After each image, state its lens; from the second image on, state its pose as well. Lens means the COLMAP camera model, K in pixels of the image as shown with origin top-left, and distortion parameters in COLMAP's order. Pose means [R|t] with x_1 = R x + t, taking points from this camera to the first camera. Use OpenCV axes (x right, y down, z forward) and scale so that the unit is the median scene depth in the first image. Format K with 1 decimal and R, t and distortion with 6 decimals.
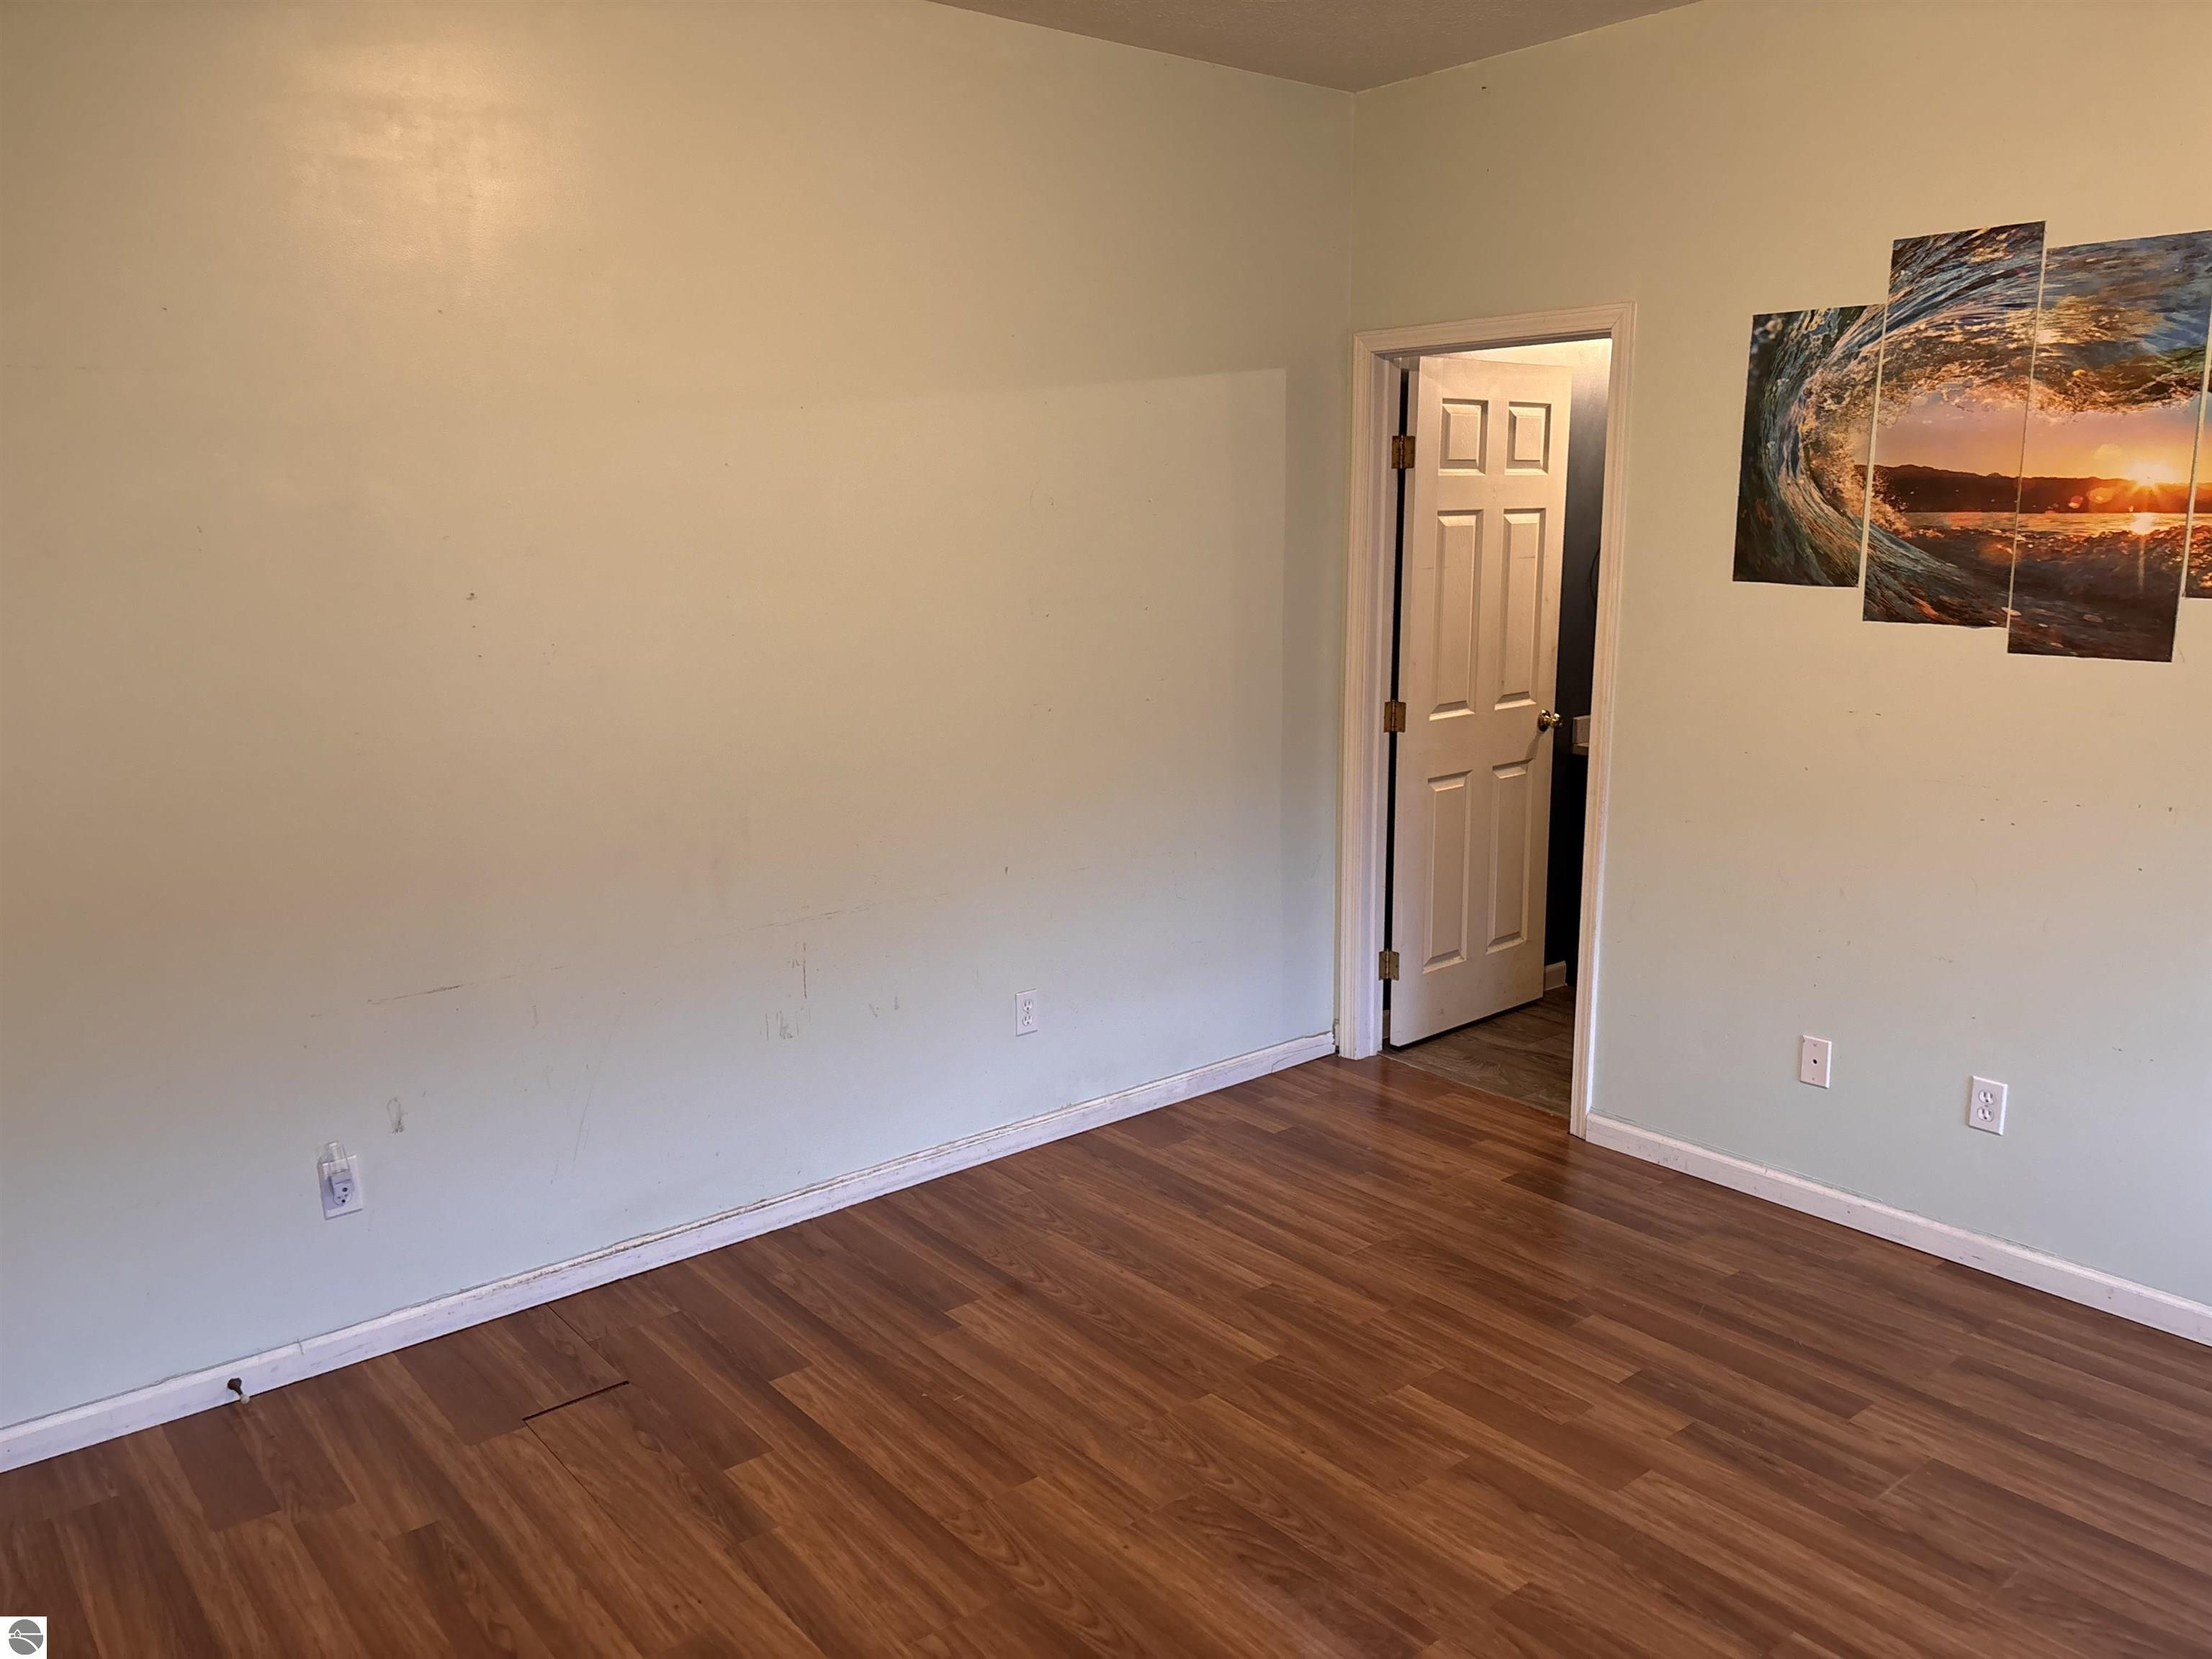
lens RADIAL K [[1667.8, 0, 1116.9], [0, 1667.8, 825.5], [0, 0, 1]] dist [0.031595, -0.001826]
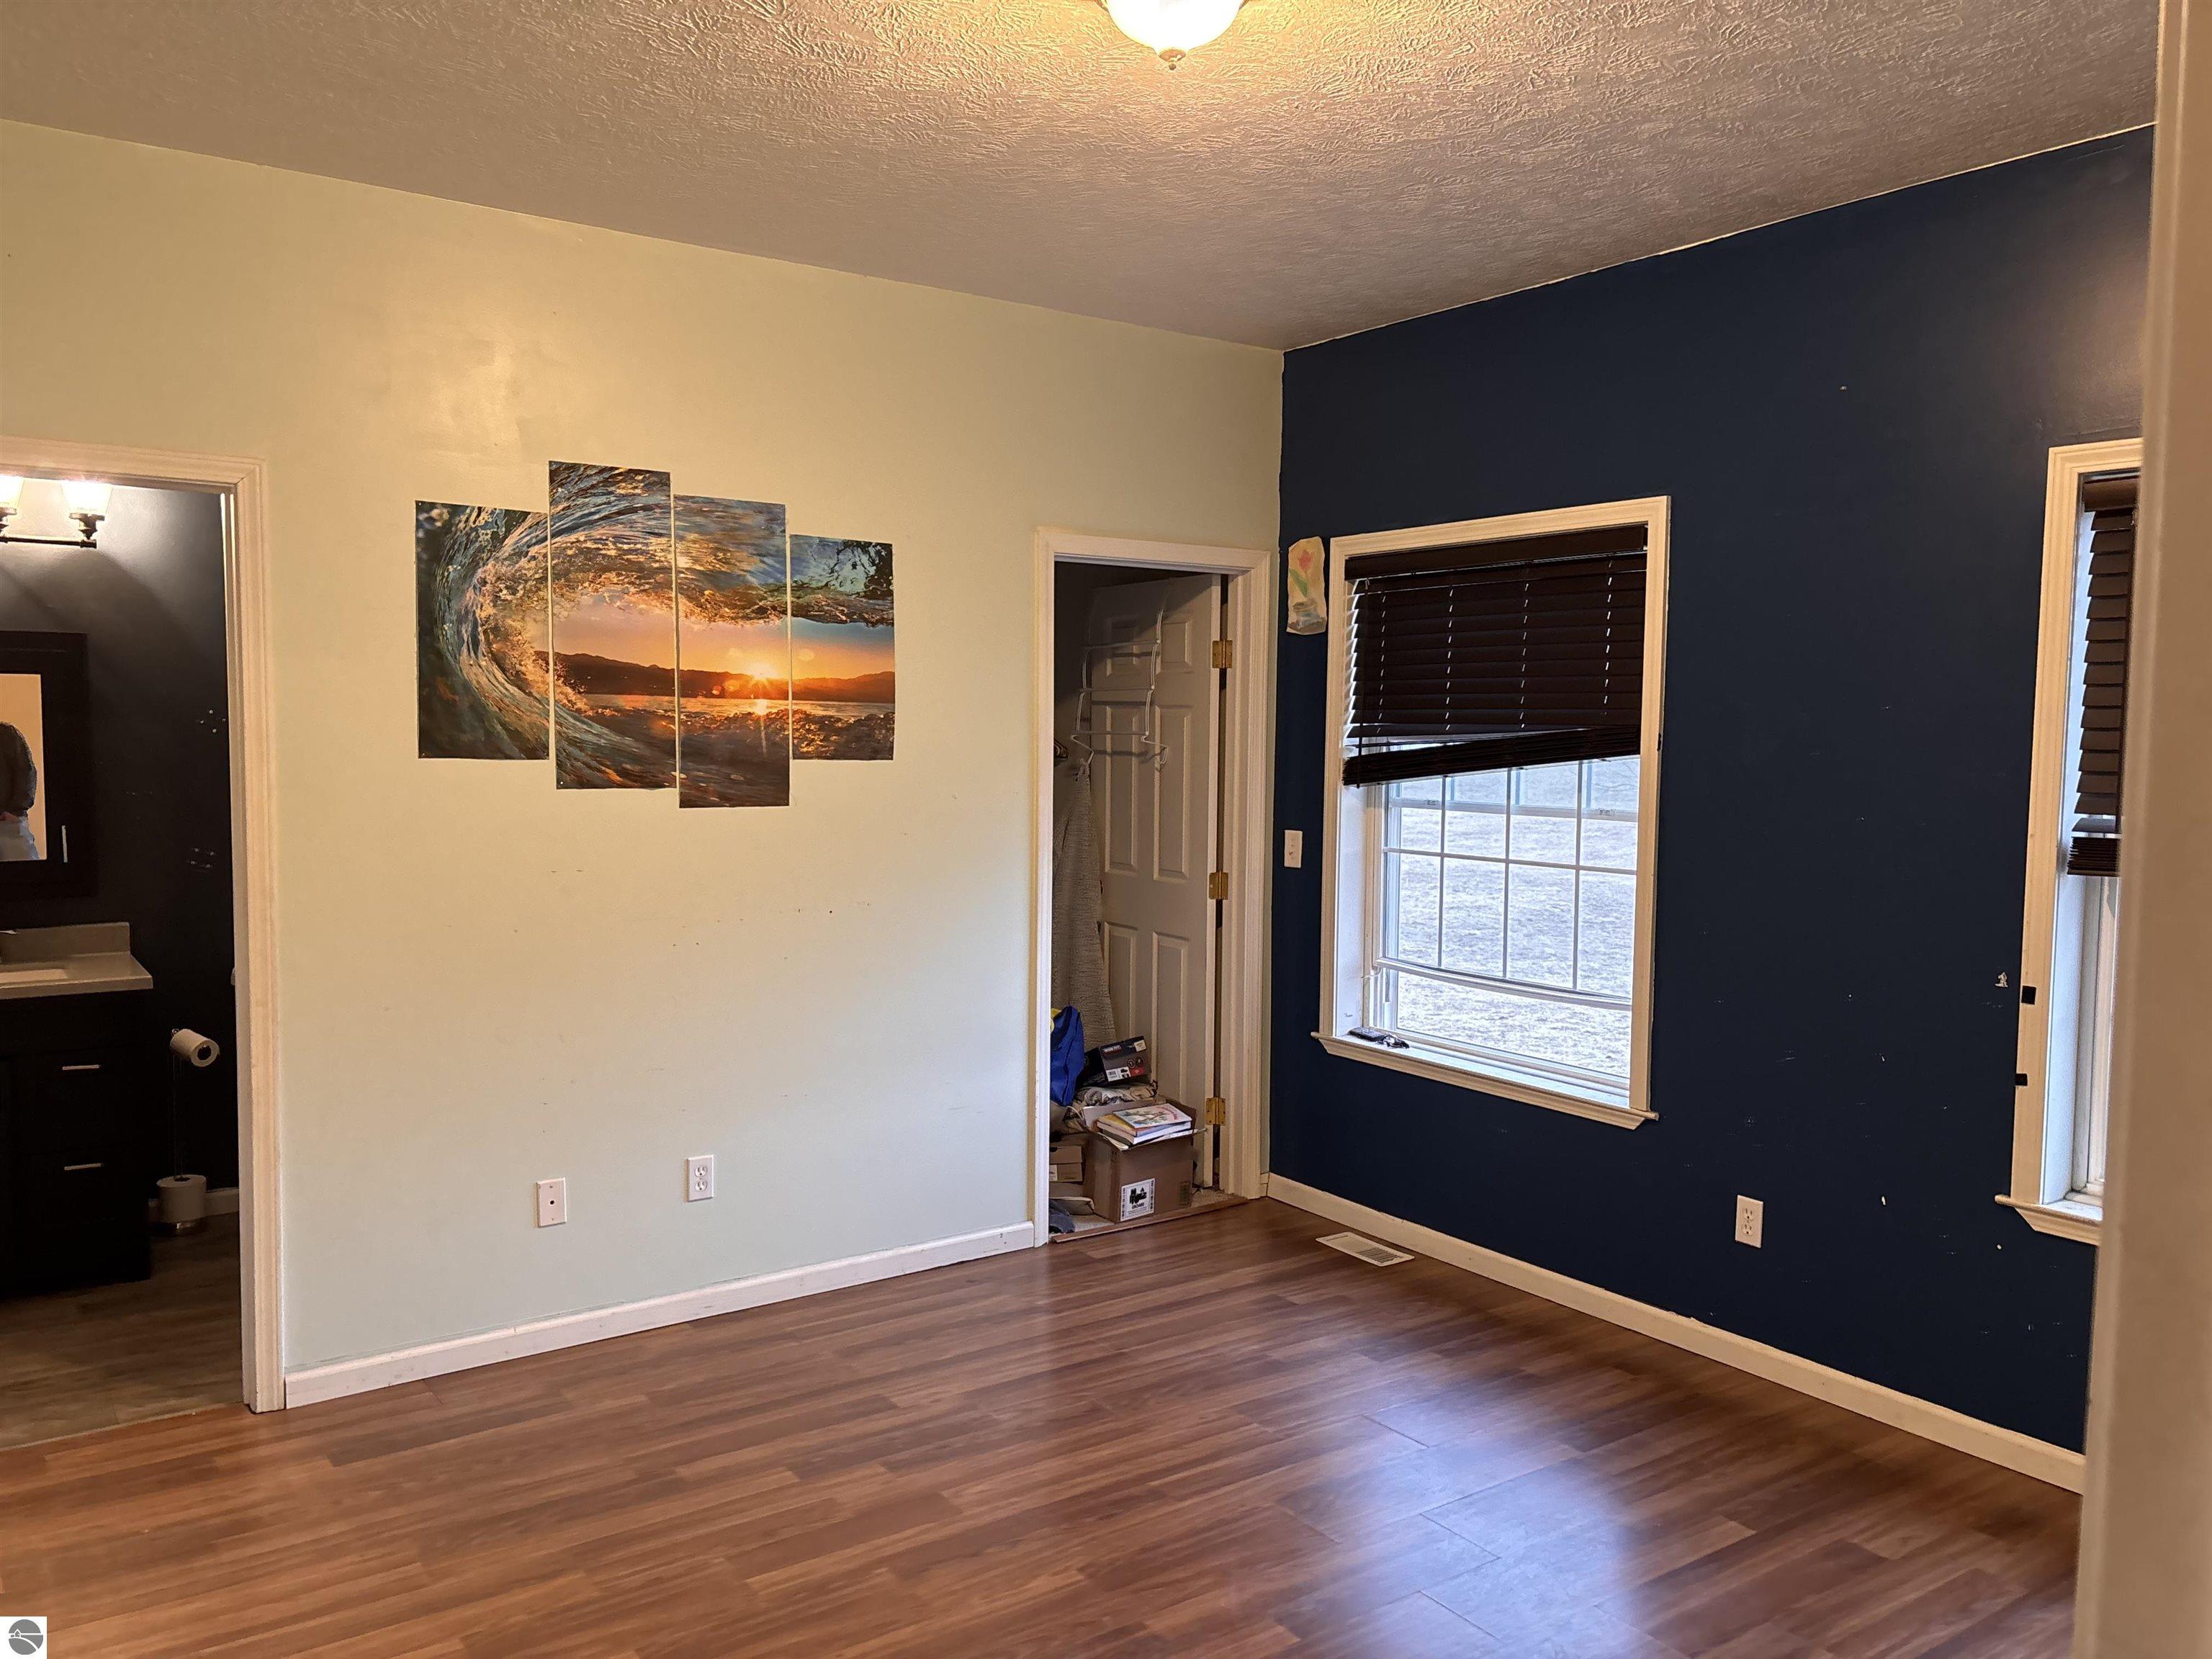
lens RADIAL K [[1667.8, 0, 1118.5], [0, 1667.8, 828.4], [0, 0, 1]] dist [0.031595, -0.001826]
pose [[0.077727, -0.056076, 0.995396, -0.830849], [0.177681, 0.983212, 0.041515, -0.100503], [-0.981014, 0.173636, 0.086386, 0.713685]]
